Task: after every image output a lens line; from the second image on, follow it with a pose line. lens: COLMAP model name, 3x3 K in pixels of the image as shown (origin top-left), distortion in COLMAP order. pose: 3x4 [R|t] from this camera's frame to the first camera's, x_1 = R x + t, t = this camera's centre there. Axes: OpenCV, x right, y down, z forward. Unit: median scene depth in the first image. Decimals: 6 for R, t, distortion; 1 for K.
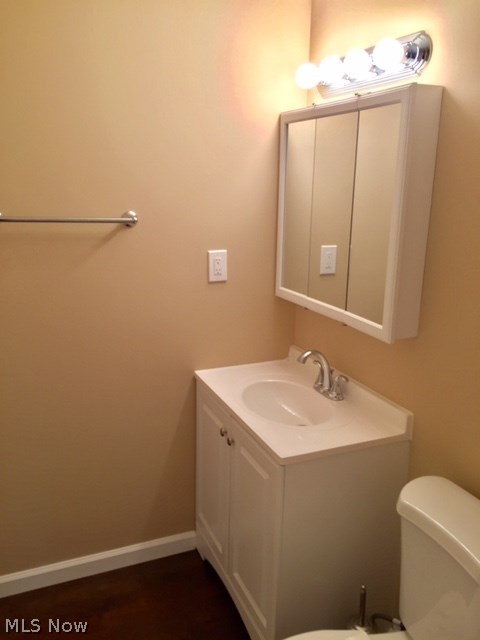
lens RADIAL K [[545.2, 0, 237.6], [0, 545.2, 323.3], [0, 0, 1]] dist [0.052015, -0.052085]
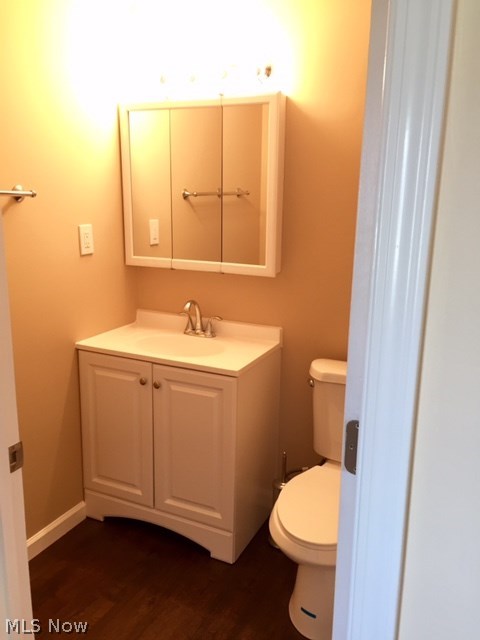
lens RADIAL K [[545.2, 0, 237.6], [0, 545.2, 323.3], [0, 0, 1]] dist [0.052015, -0.052085]
pose [[0.738922, -0.155693, 0.655556, -0.552699], [0.163300, 0.985312, 0.049942, 0.051970], [-0.653702, 0.070149, 0.753493, 0.011690]]
